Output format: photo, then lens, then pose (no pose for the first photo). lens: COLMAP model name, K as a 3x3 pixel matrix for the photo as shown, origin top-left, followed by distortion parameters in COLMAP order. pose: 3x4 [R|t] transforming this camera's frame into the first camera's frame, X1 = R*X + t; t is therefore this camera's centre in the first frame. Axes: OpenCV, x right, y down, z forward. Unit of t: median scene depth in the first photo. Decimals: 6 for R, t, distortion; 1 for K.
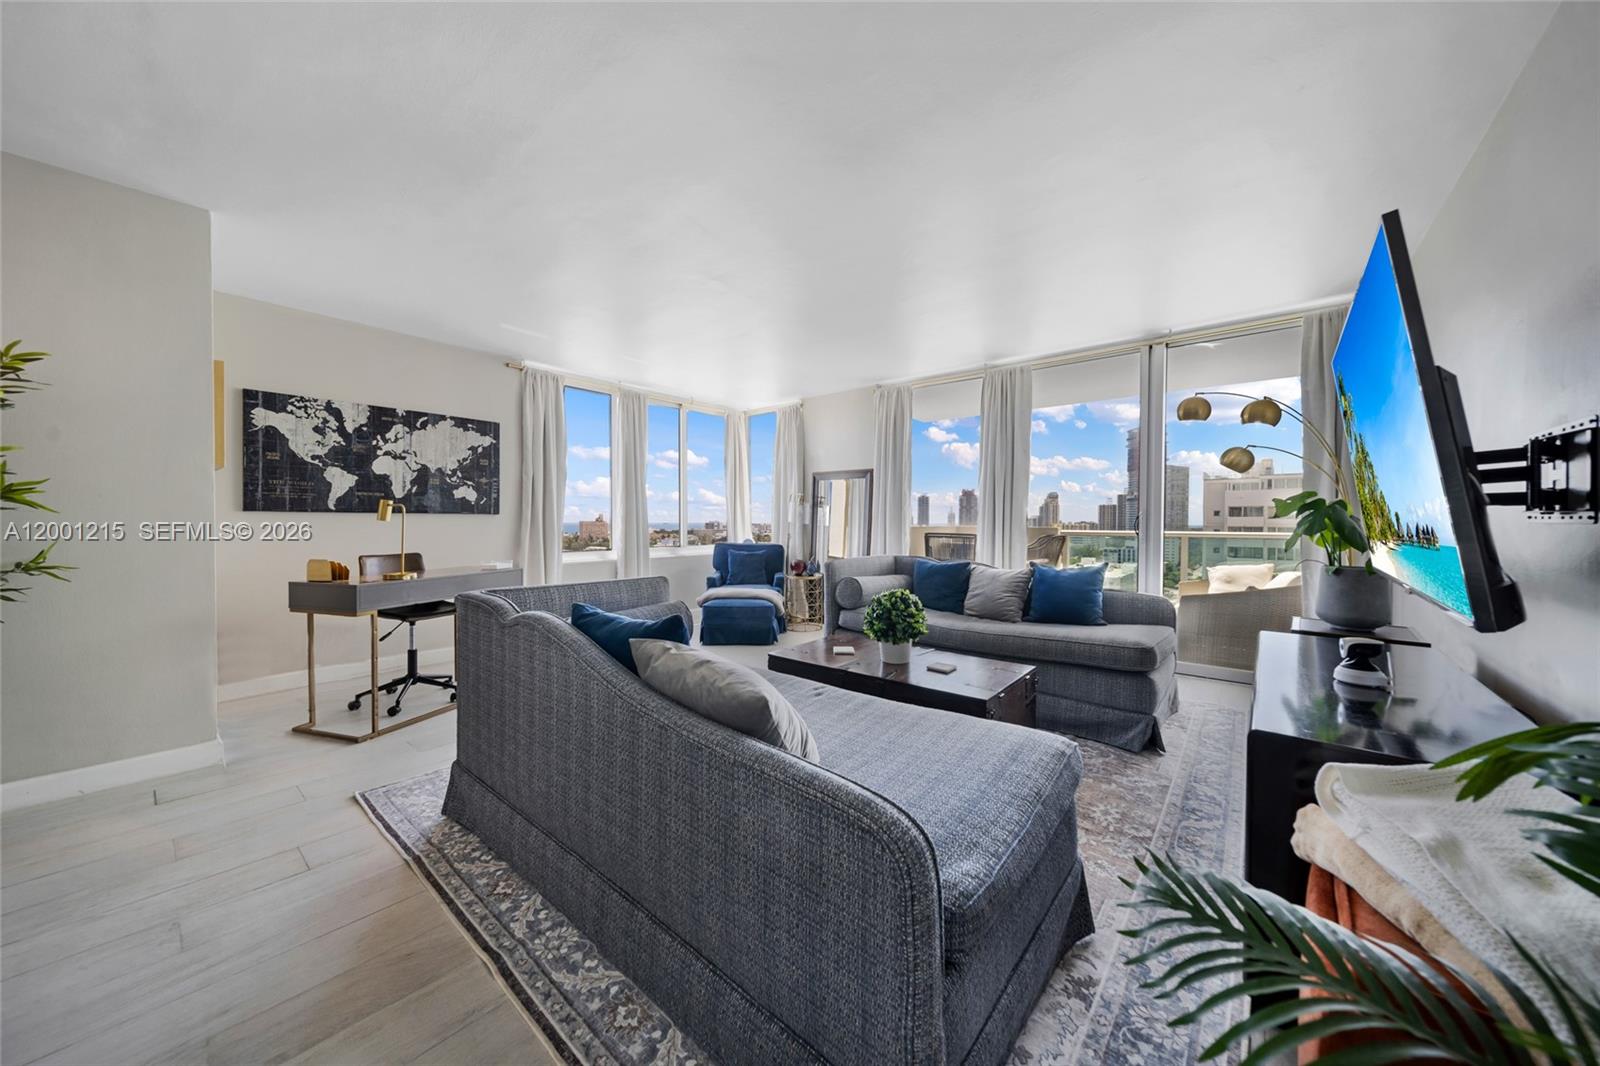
lens RADIAL K [[546.3, 0, 800.0], [0, 546.3, 533.0], [0, 0, 1]] dist [-0.002069, -0.000185]
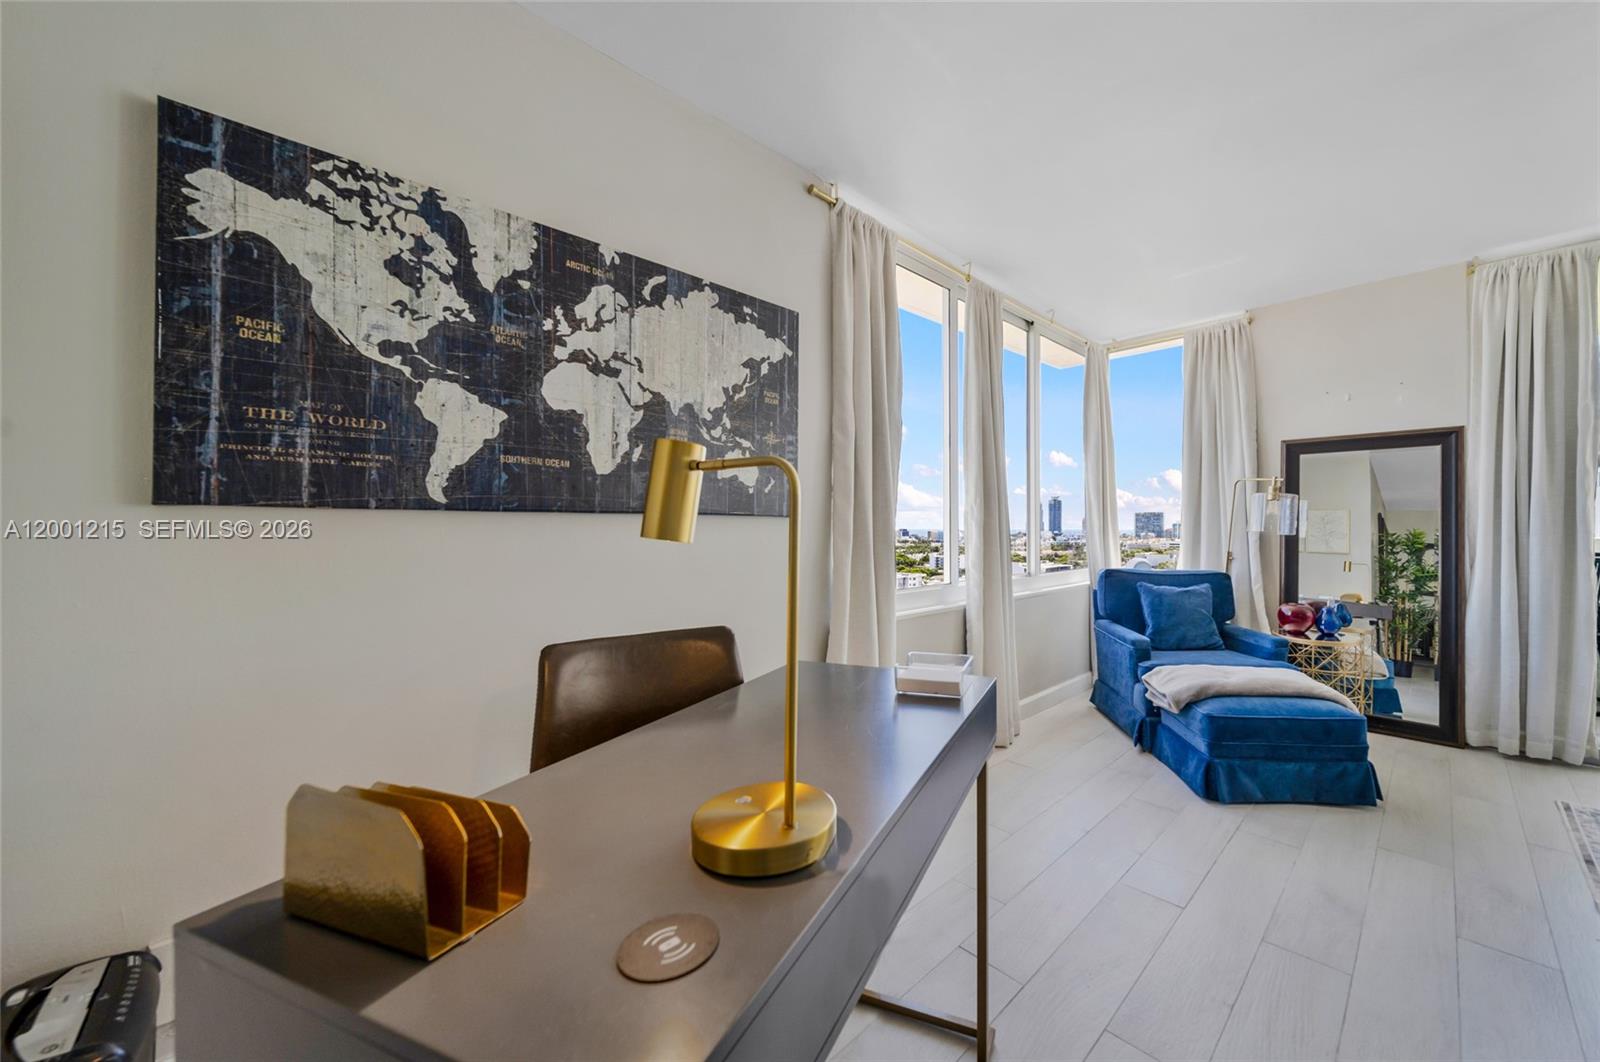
lens RADIAL K [[586.0, 0, 884.4], [0, 586.0, 531.0], [0, 0, 1]] dist [0.006482, -0.002749]
pose [[0.997905, -0.001283, -0.064679, -0.516048], [0.000282, 0.999880, -0.015494, -0.017551], [0.064691, 0.015443, 0.997786, 0.605863]]
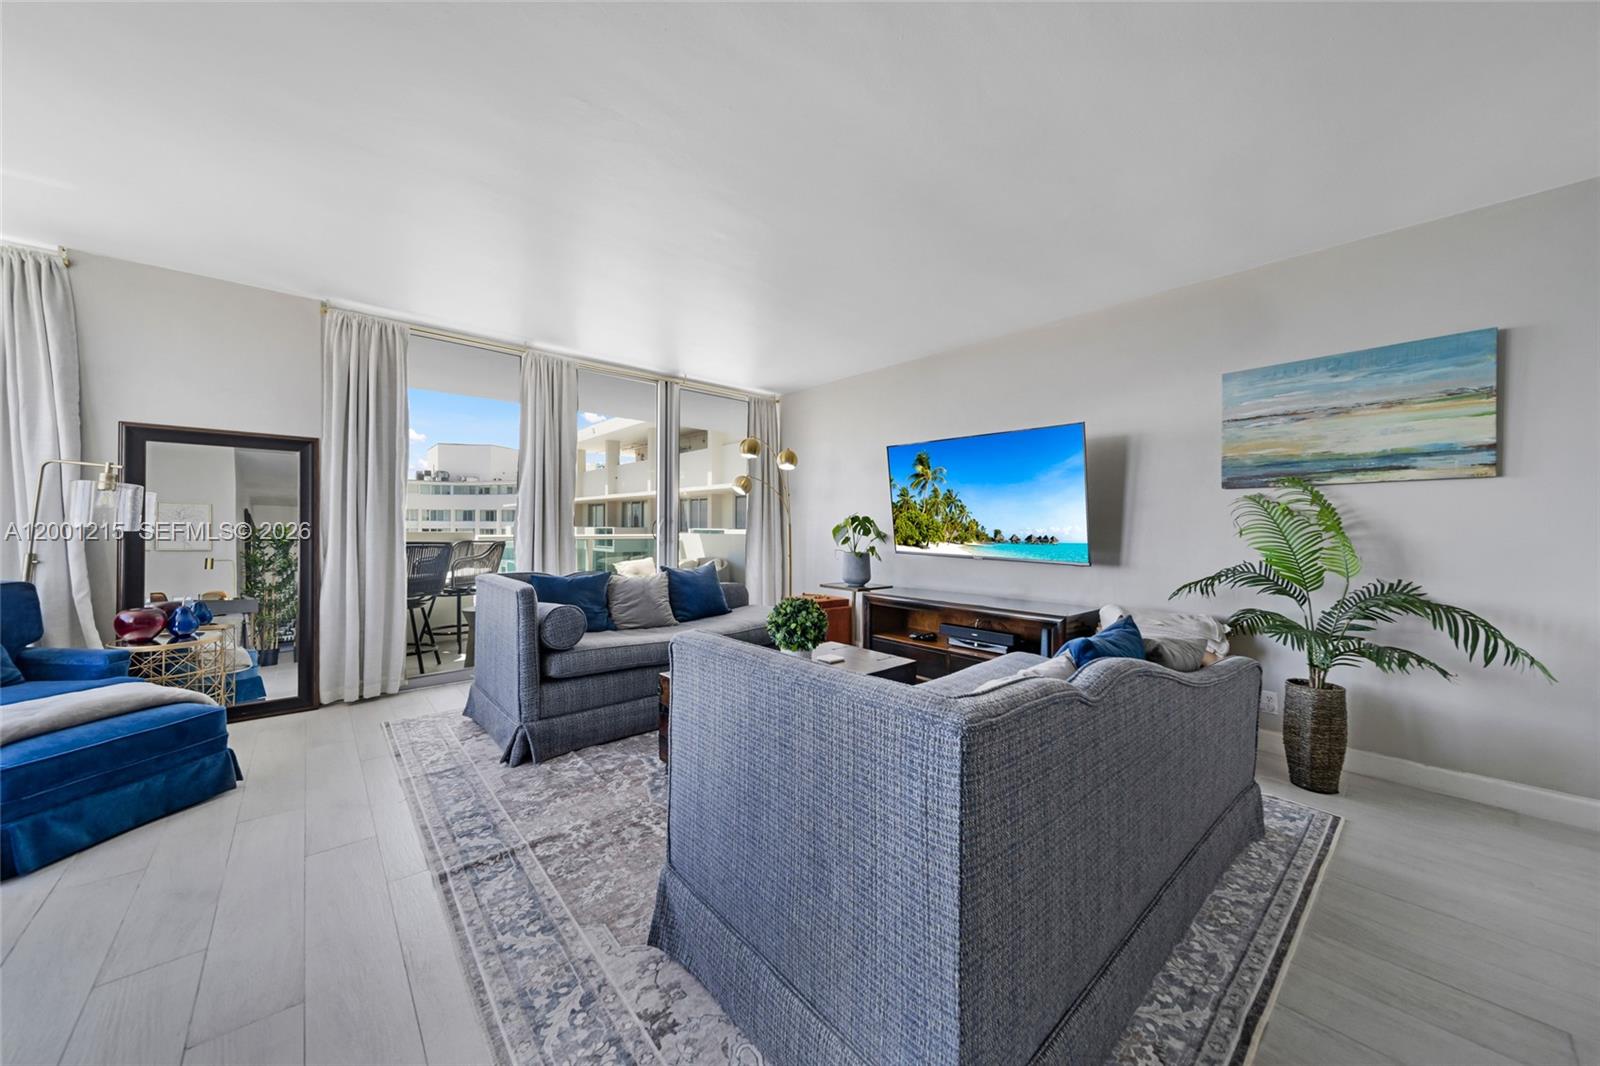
lens RADIAL K [[554.8, 0, 797.1], [0, 554.8, 526.6], [0, 0, 1]] dist [0.010542, -0.003428]
pose [[0.158715, -0.001304, 0.987324, -0.550704], [0.015180, 0.999884, -0.001119, -0.017318], [-0.987208, 0.015165, 0.158716, 0.548461]]
